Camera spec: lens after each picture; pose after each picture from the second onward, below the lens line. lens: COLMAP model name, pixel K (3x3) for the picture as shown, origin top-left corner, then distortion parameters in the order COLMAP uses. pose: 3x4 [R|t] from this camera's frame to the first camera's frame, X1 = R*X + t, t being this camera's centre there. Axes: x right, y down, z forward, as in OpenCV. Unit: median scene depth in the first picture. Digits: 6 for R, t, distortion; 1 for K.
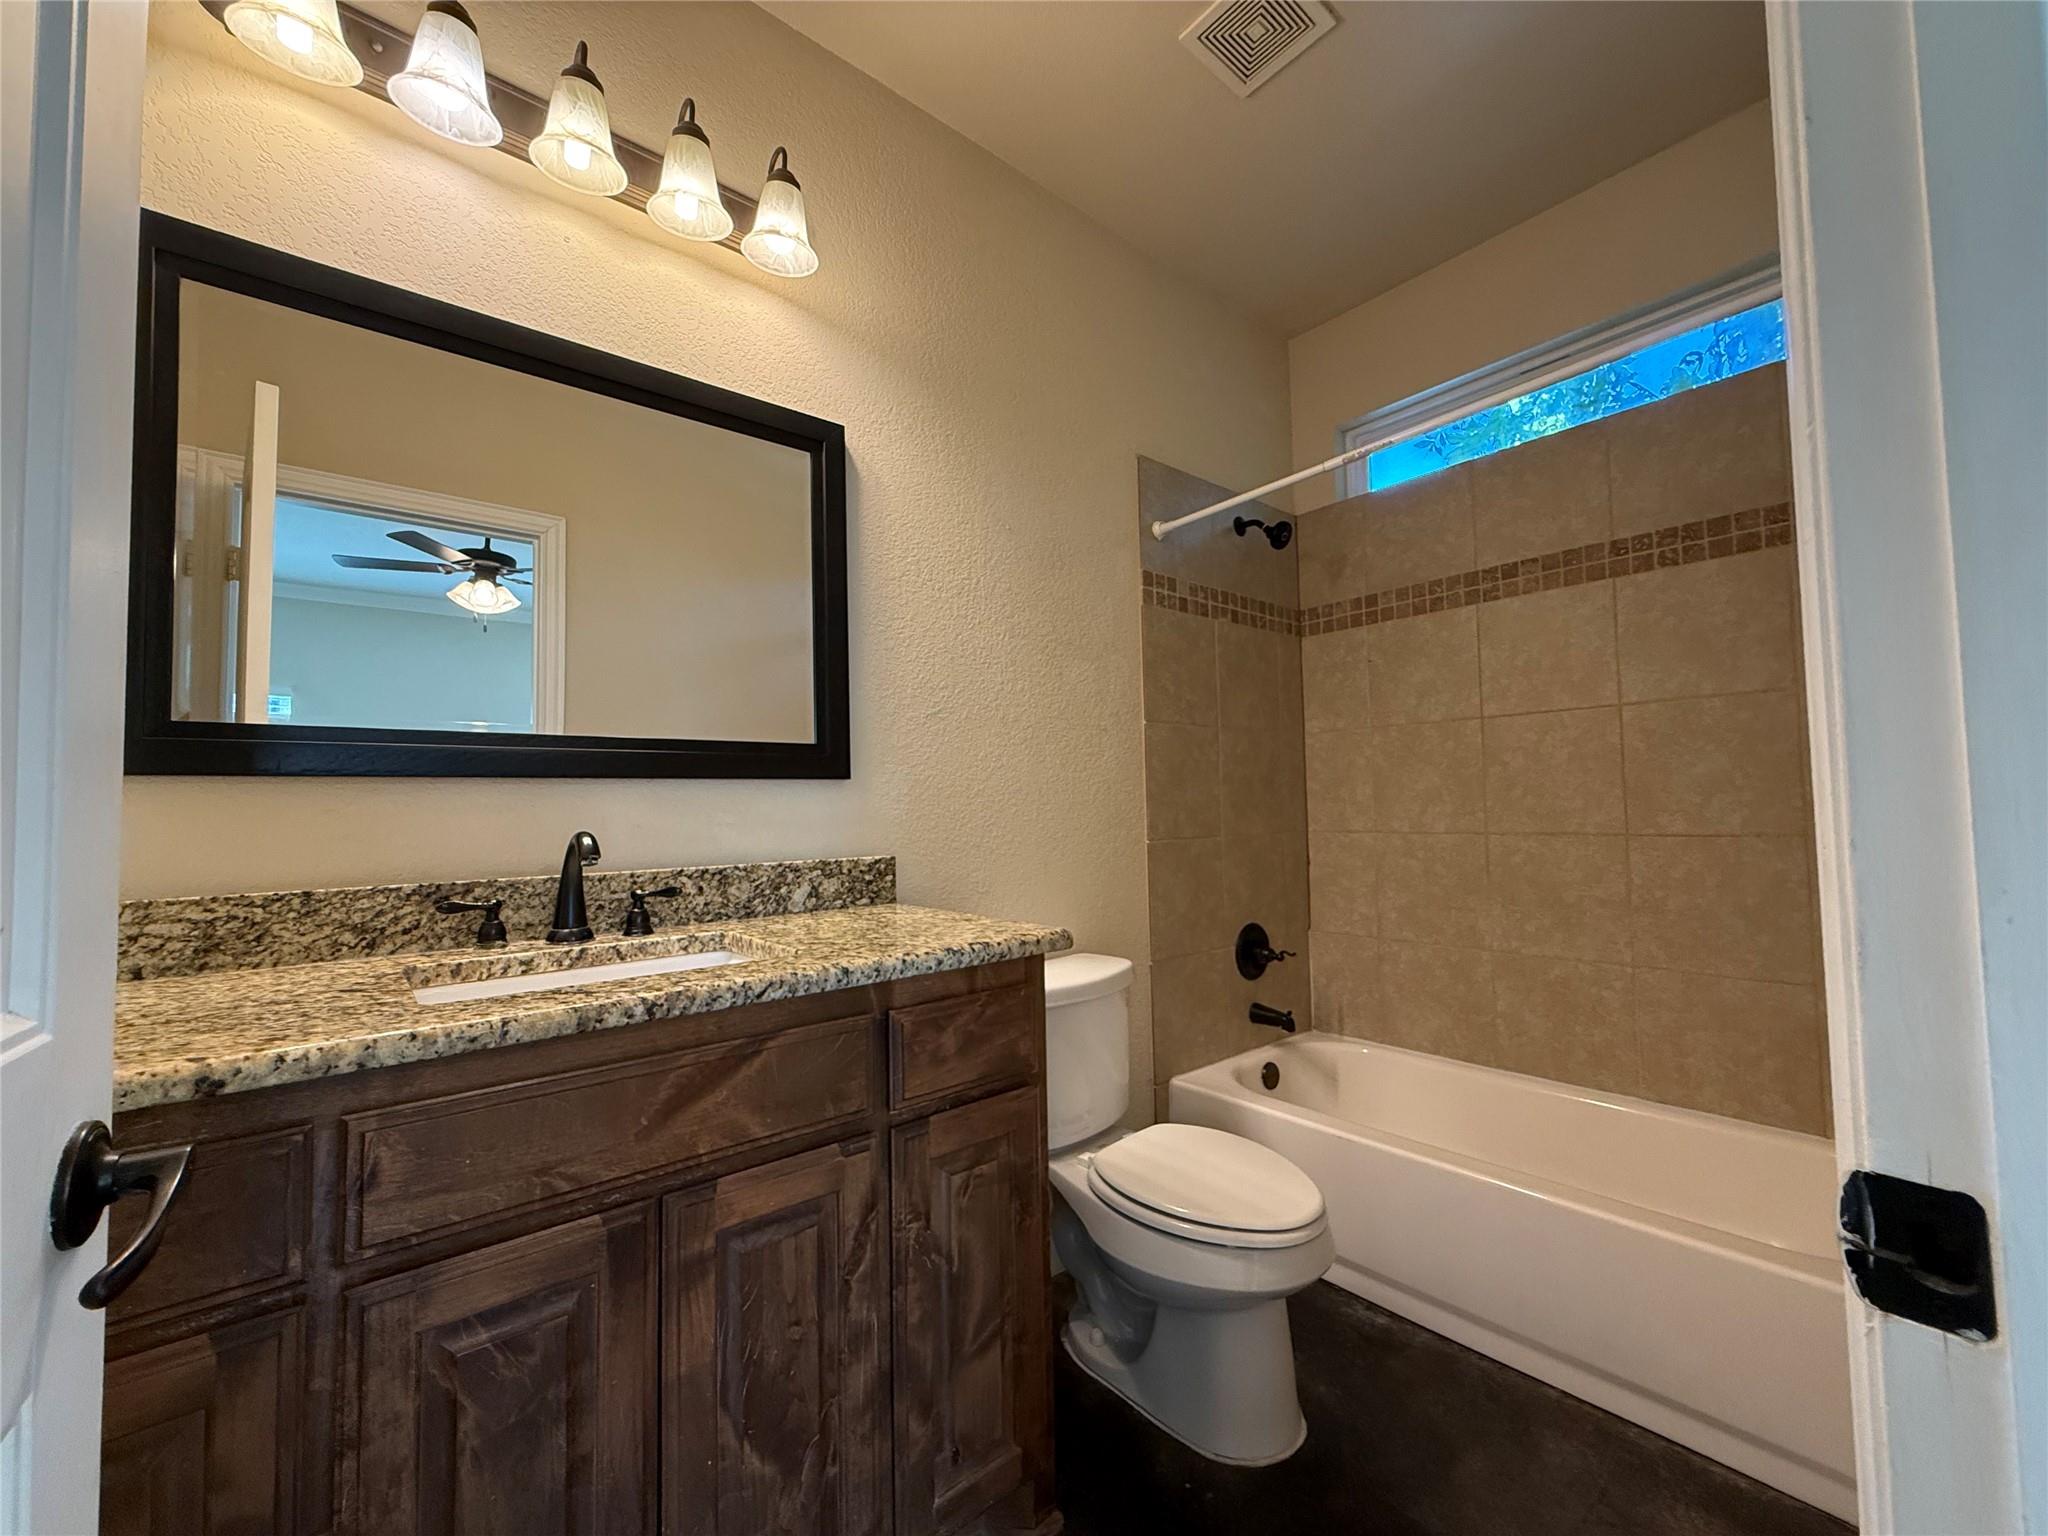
lens RADIAL K [[818.4, 0, 1024.4], [0, 818.4, 773.7], [0, 0, 1]] dist [-0.000317, -0.000327]
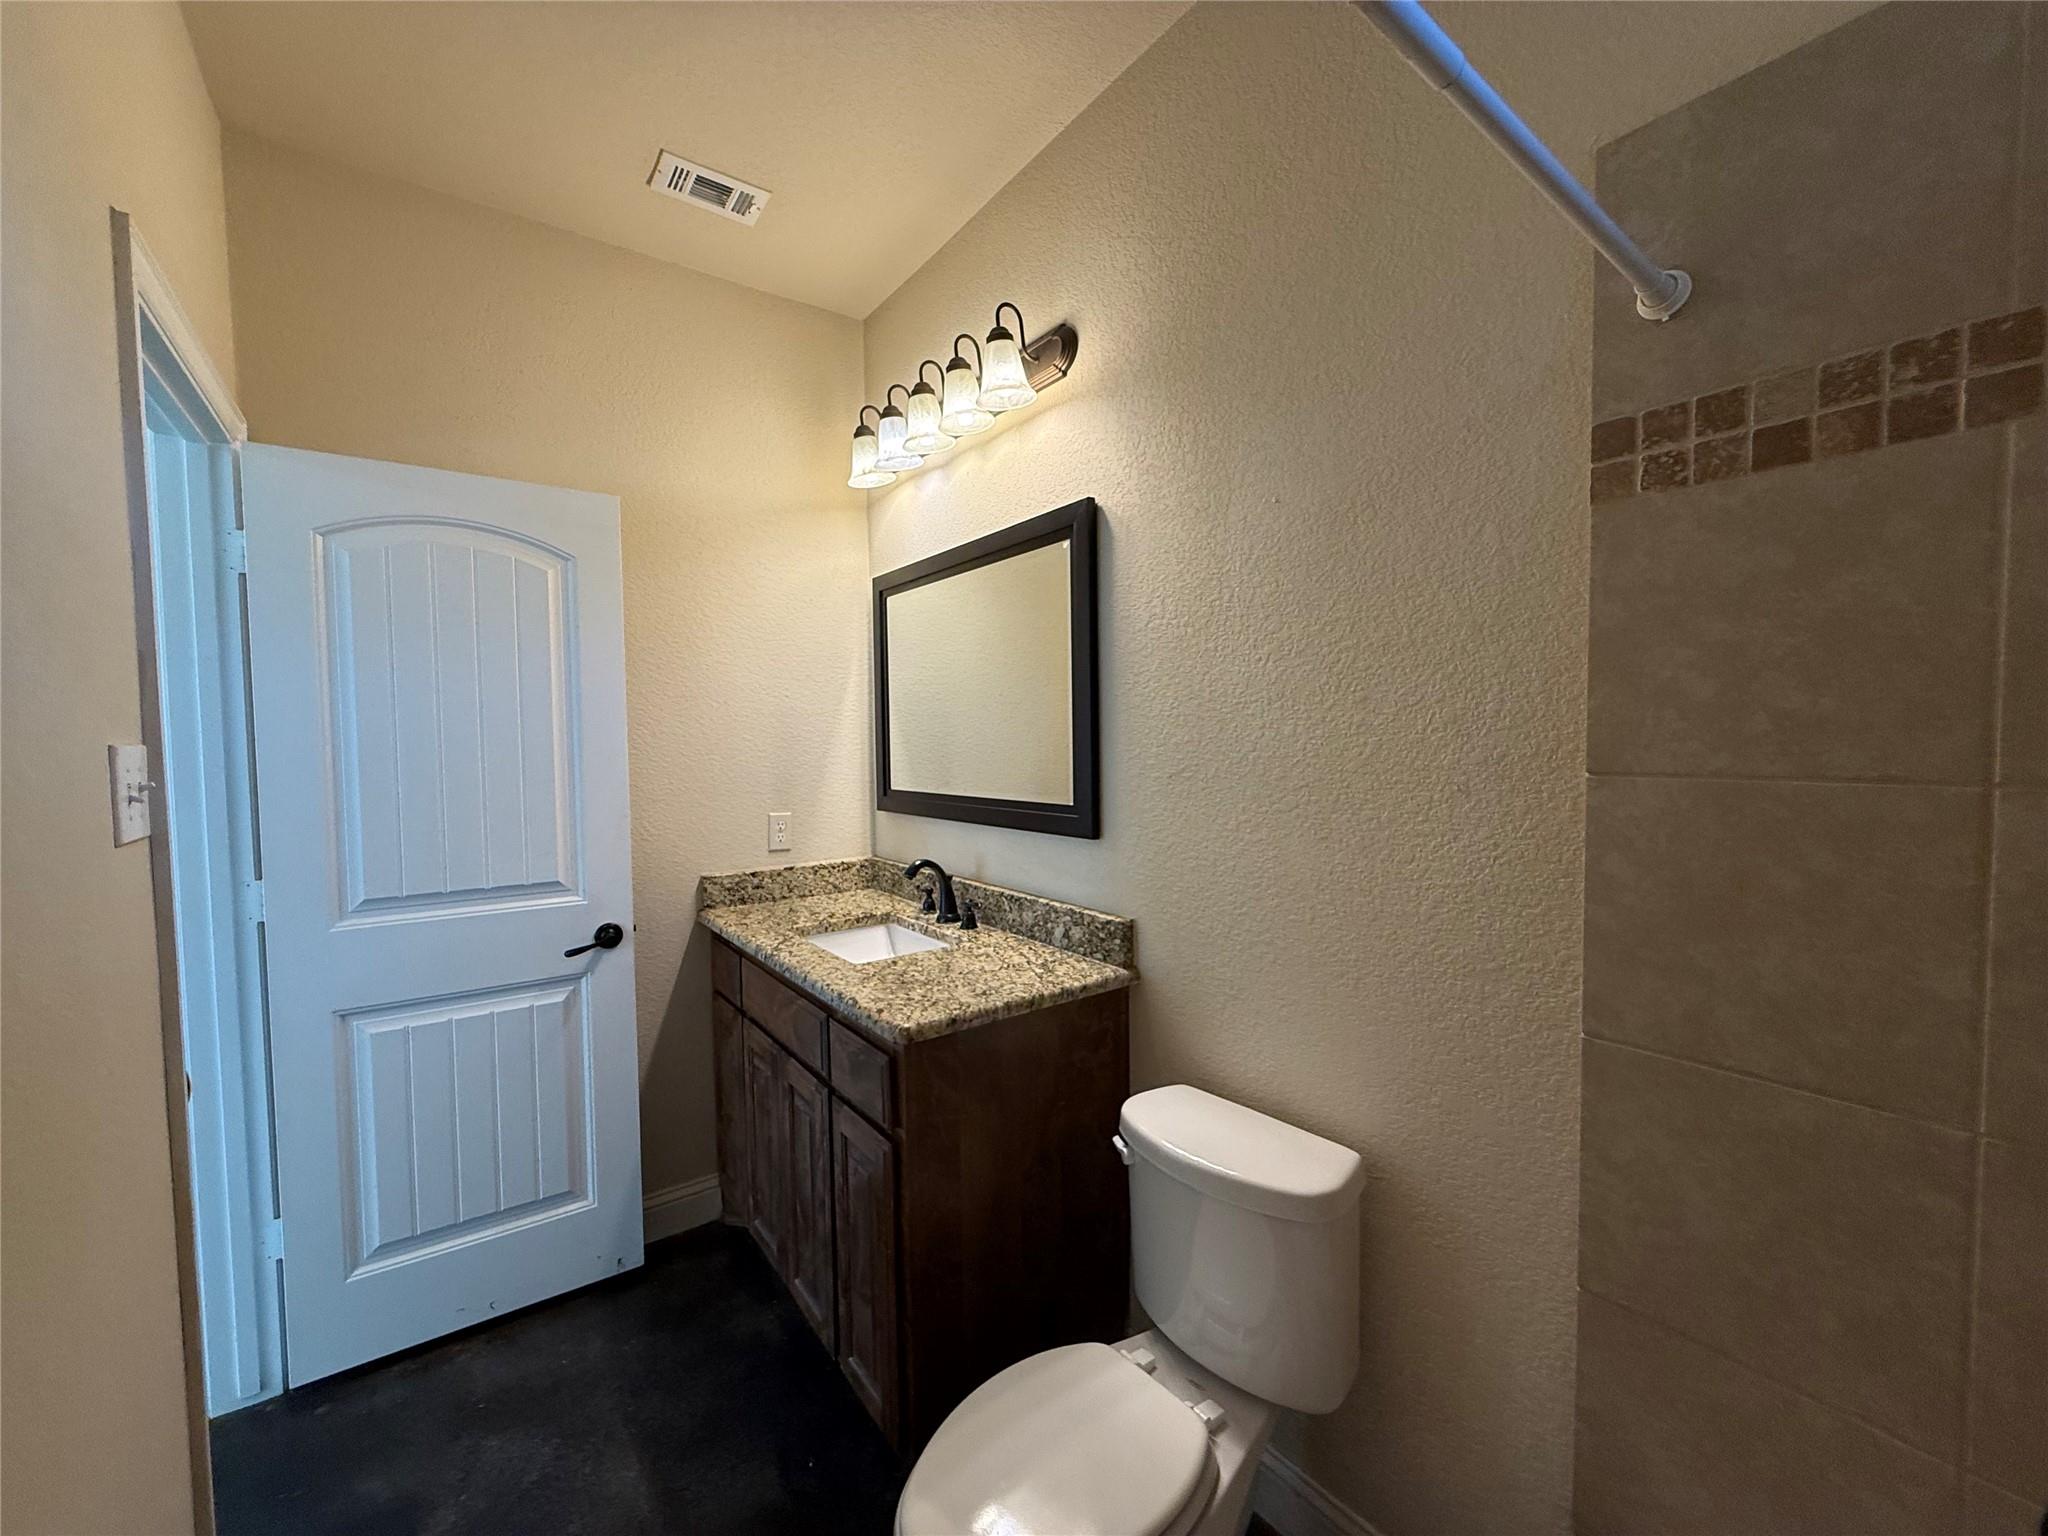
lens RADIAL K [[818.4, 0, 1024.4], [0, 818.4, 773.7], [0, 0, 1]] dist [-0.000317, -0.000327]
pose [[-0.062577, 0.071600, -0.995469, 0.848317], [0.064440, 0.995632, 0.067561, -0.156728], [0.995958, -0.059920, -0.066918, 0.989942]]
